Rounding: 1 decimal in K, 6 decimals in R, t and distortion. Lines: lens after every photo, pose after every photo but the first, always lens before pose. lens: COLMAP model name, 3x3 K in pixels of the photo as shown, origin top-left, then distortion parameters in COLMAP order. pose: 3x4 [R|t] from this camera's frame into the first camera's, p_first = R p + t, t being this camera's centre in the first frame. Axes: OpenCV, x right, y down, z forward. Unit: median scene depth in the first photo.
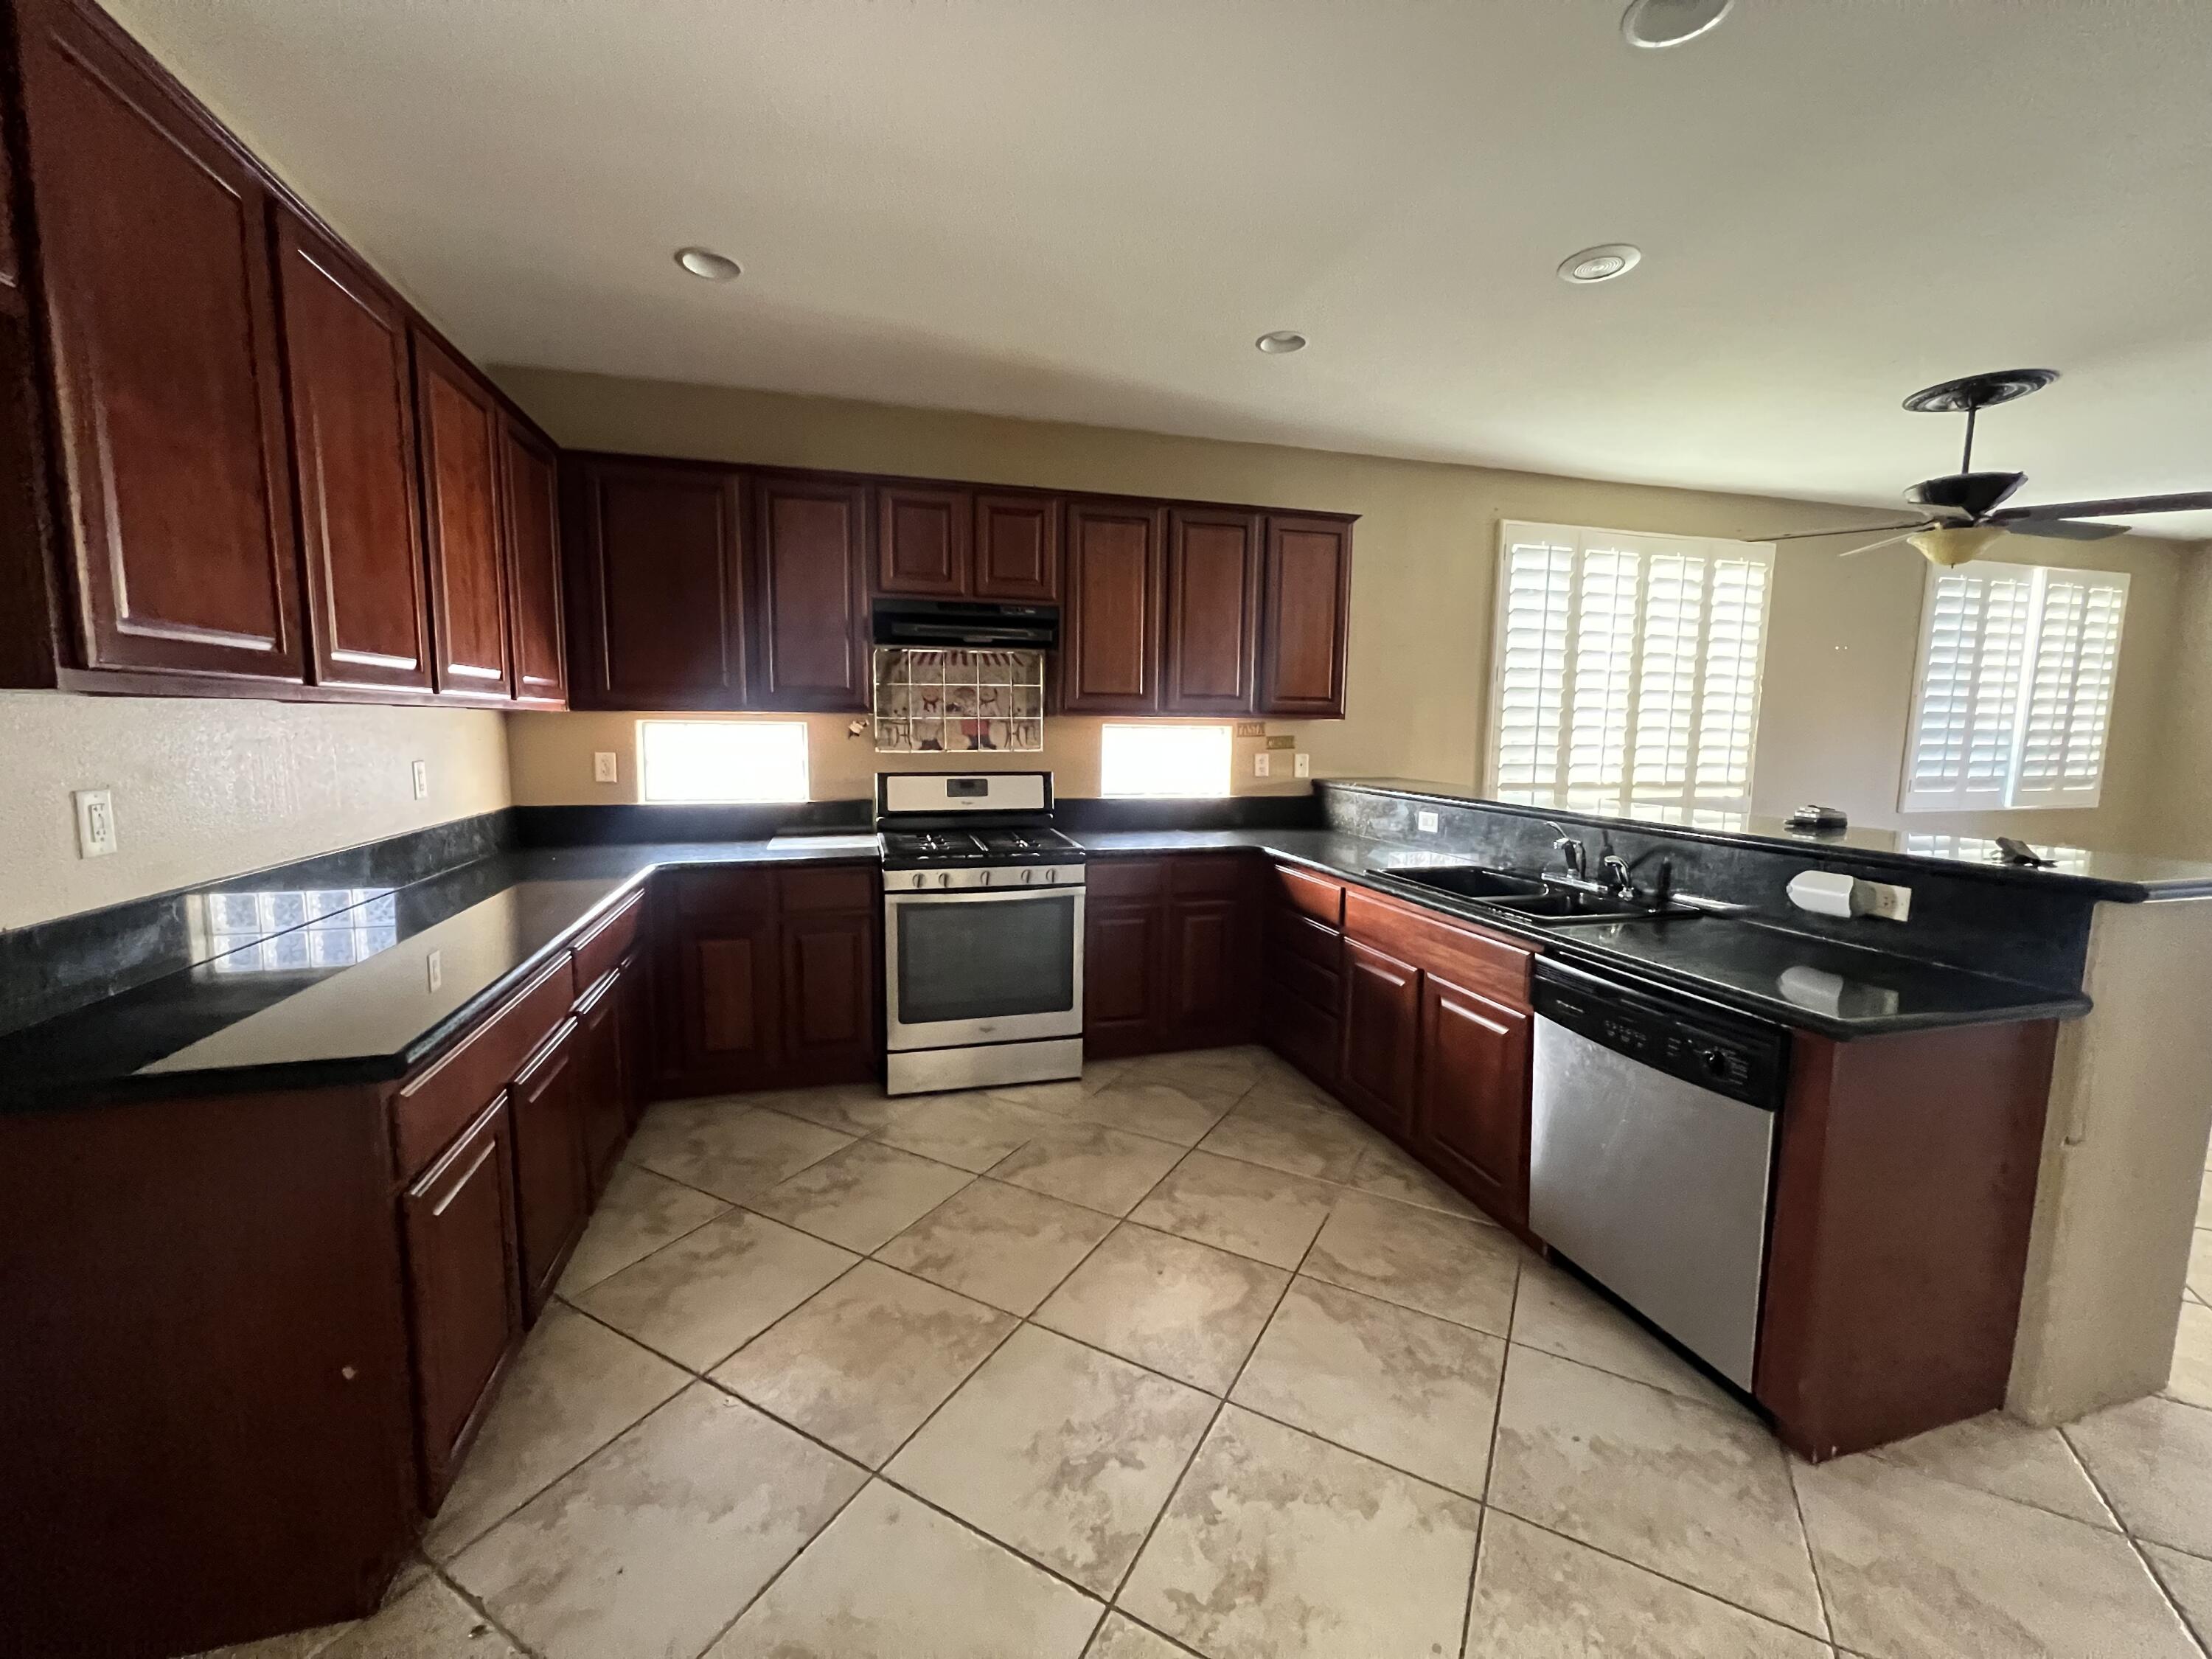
lens RADIAL K [[897.2, 0, 1097.6], [0, 897.2, 827.2], [0, 0, 1]] dist [0.000991, 0.000679]
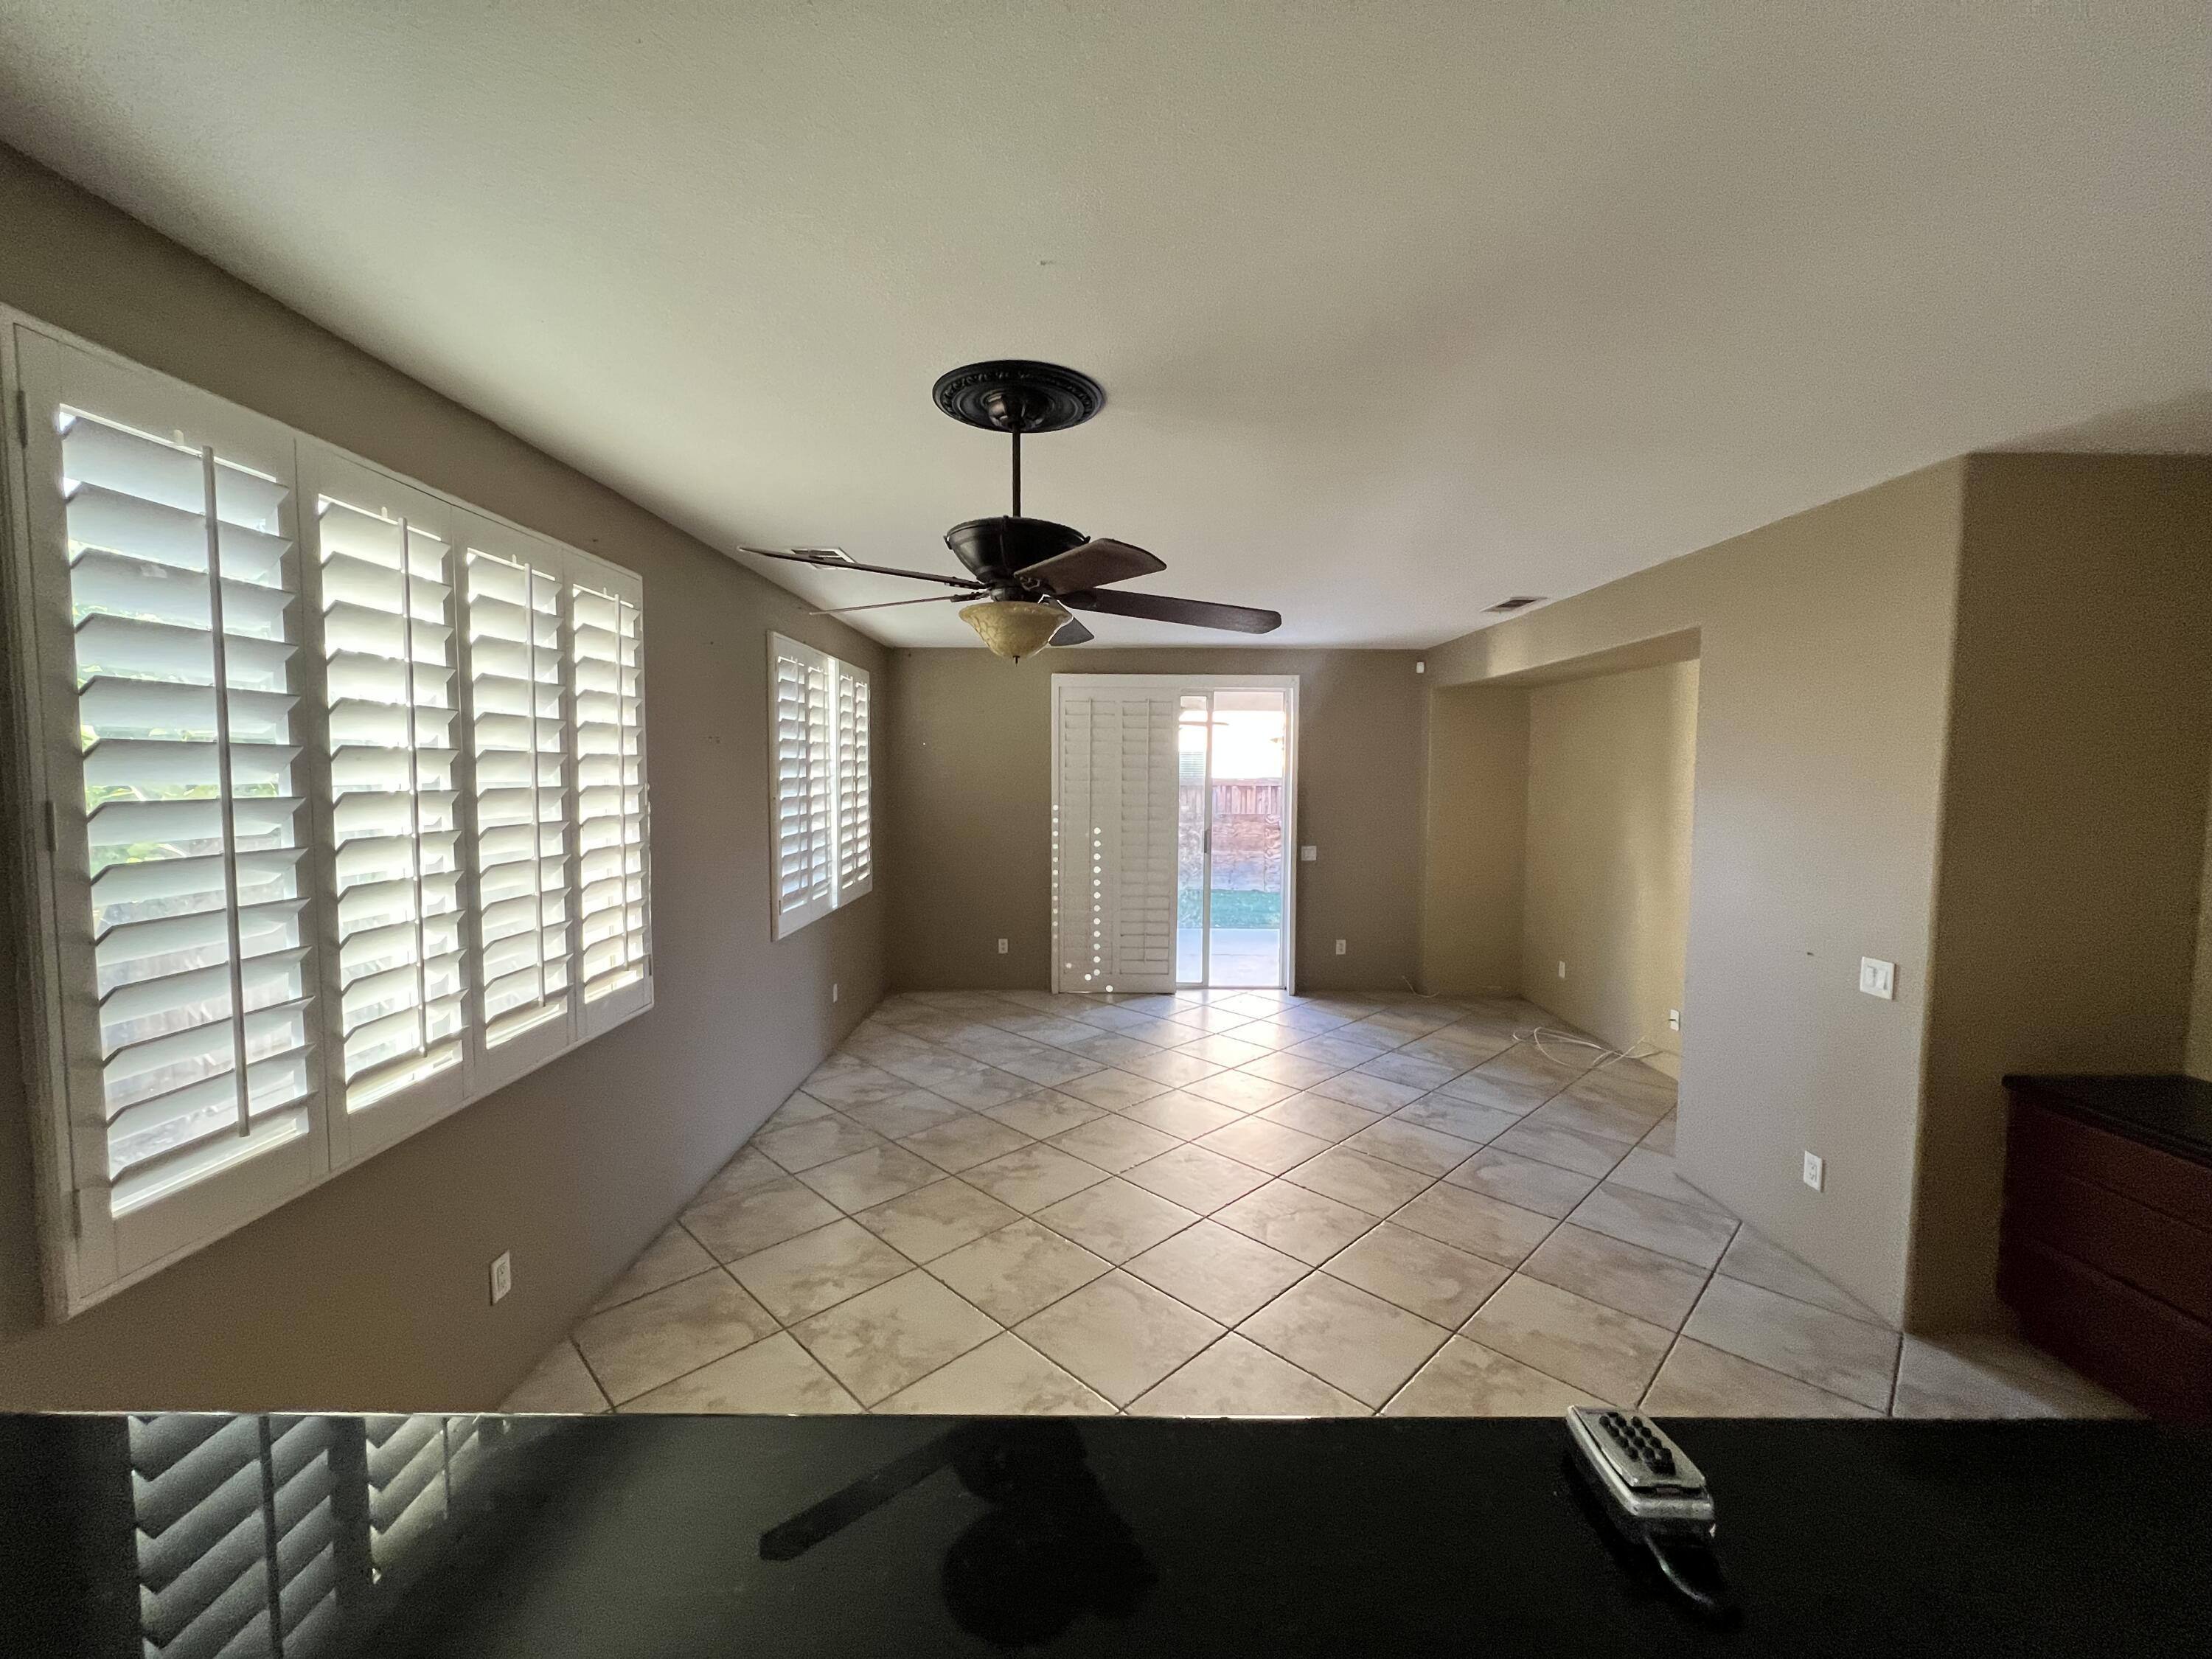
lens RADIAL K [[897.2, 0, 1098.7], [0, 897.2, 826.1], [0, 0, 1]] dist [0.000991, 0.000679]
pose [[0.284046, -0.071250, 0.956160, 0.259477], [0.117357, 0.992321, 0.039081, -0.142703], [-0.951601, 0.101111, 0.290226, 0.583196]]
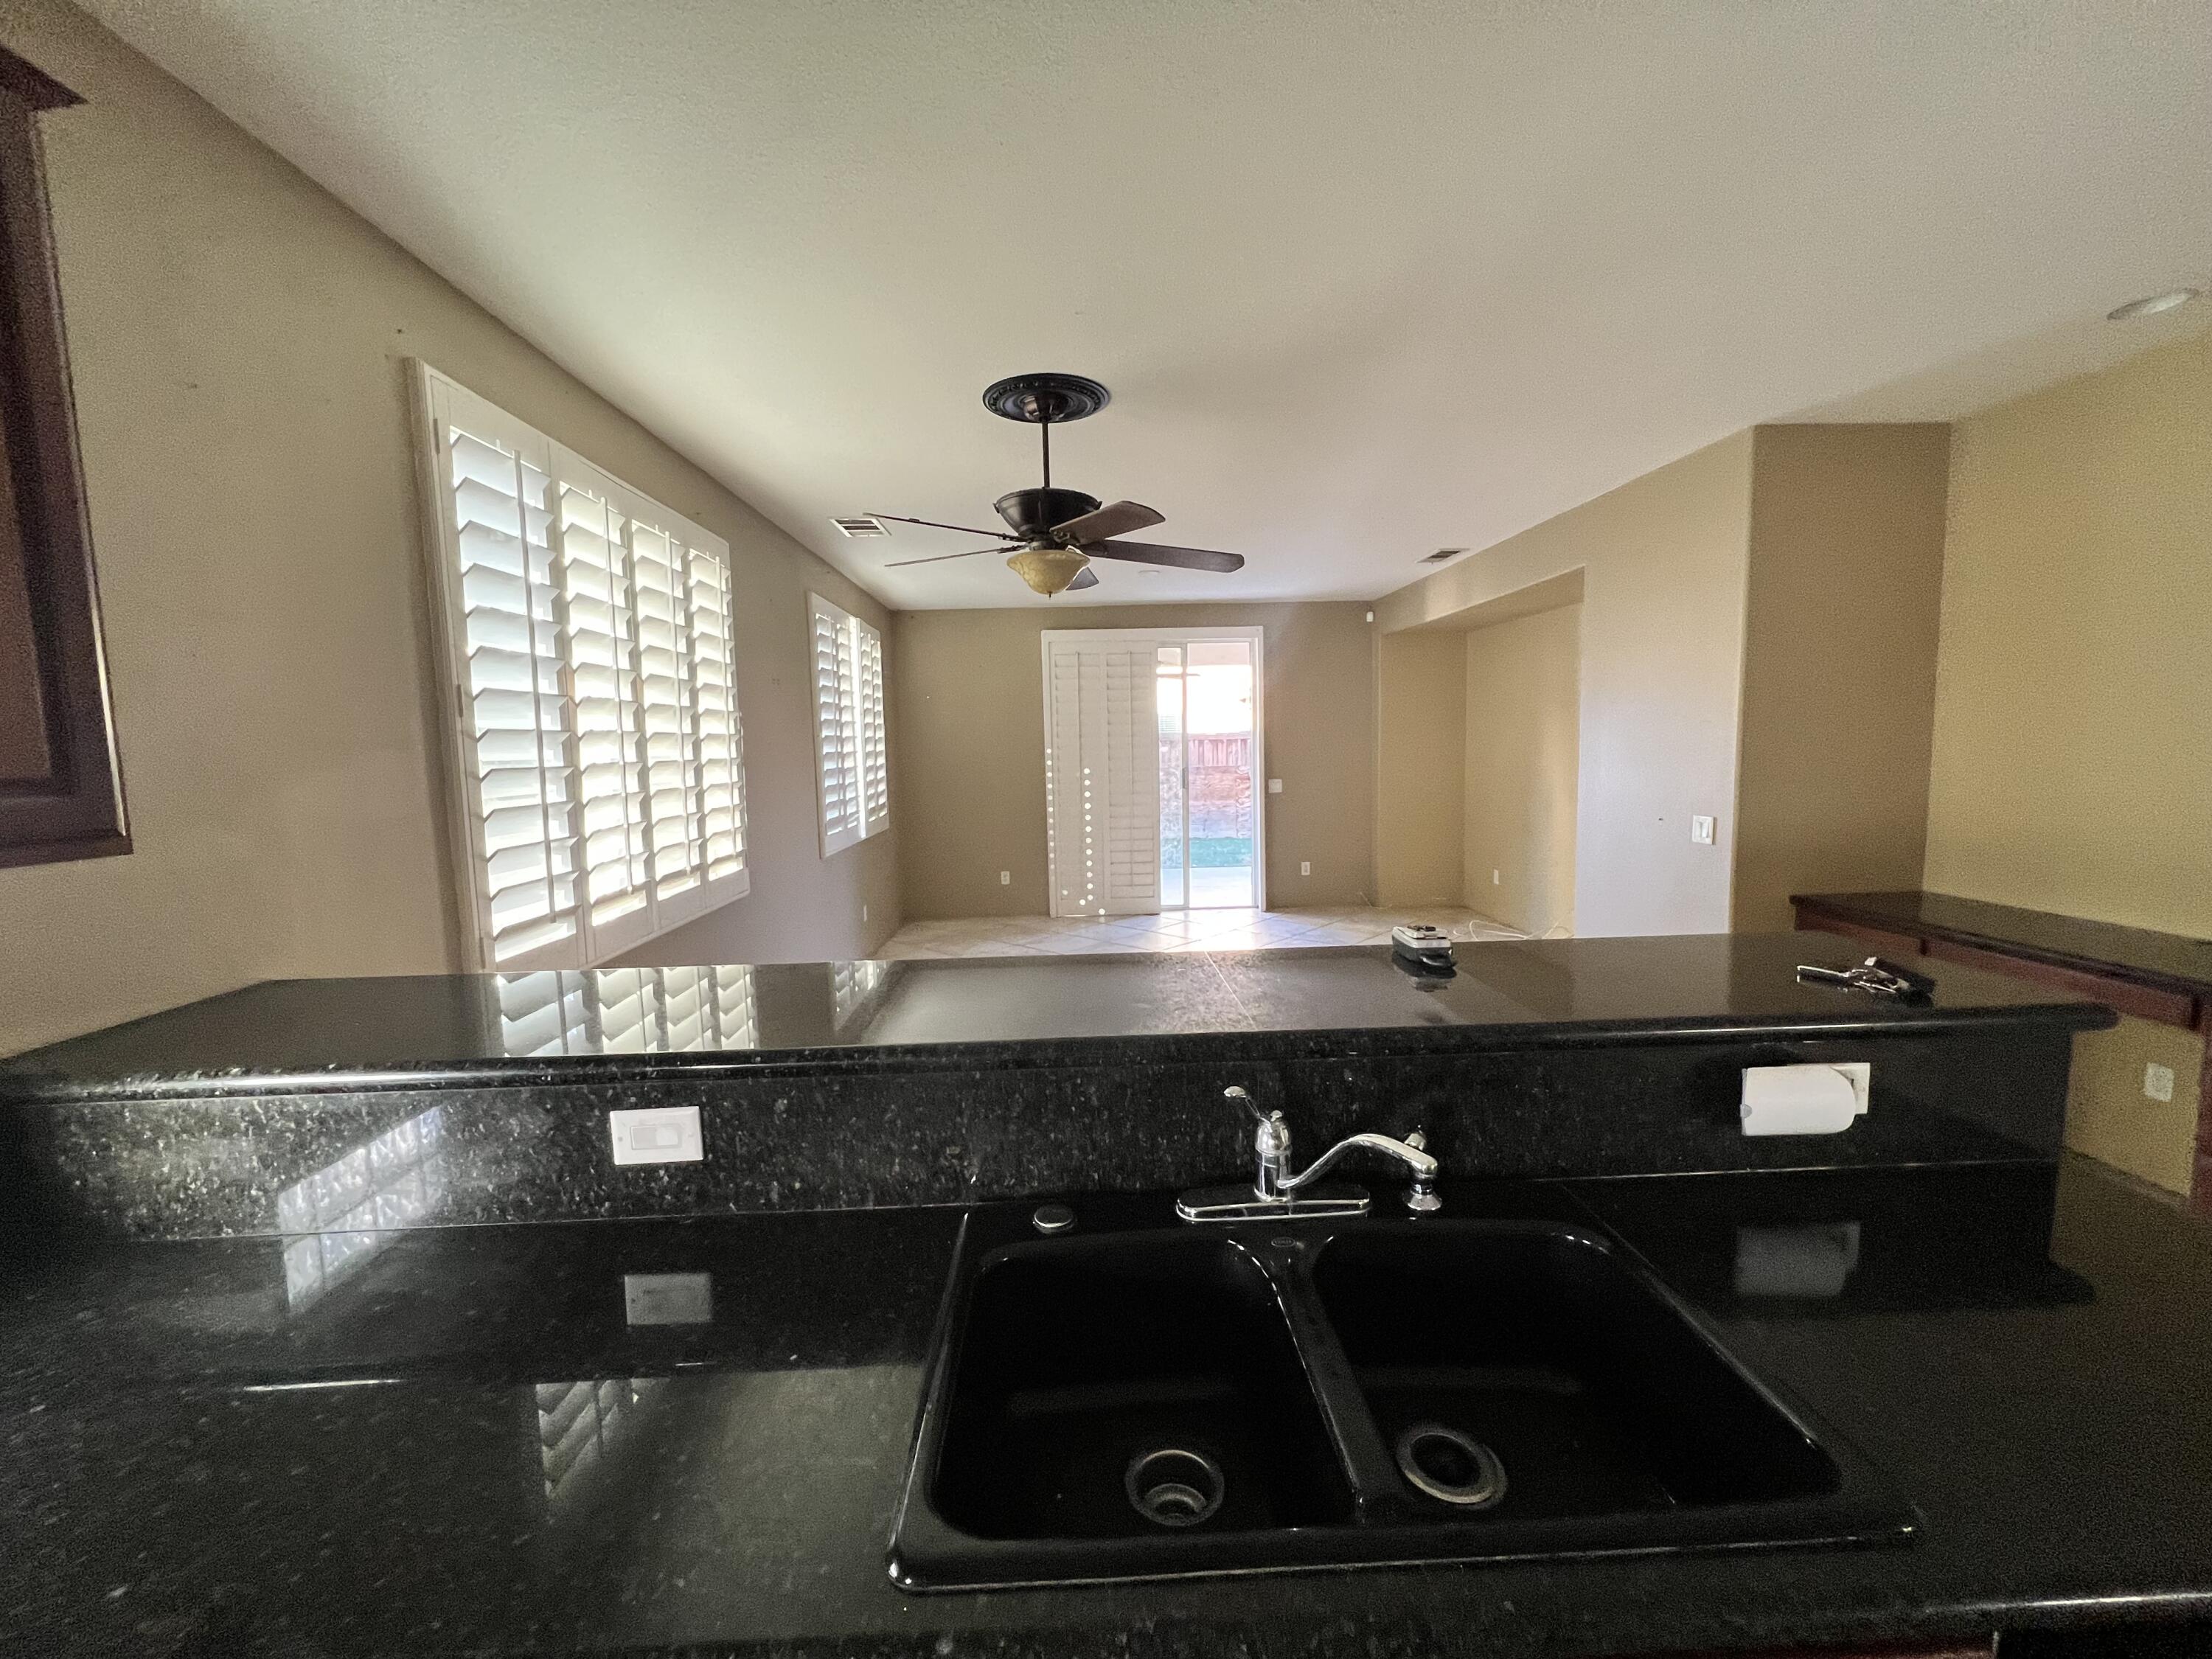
lens RADIAL K [[897.2, 0, 1097.3], [0, 897.2, 826.9], [0, 0, 1]] dist [0.000991, 0.000679]
pose [[0.253106, -0.108481, 0.961337, 0.076572], [0.145815, 0.986619, 0.072943, -0.093421], [-0.956387, 0.121715, 0.265537, 0.571088]]
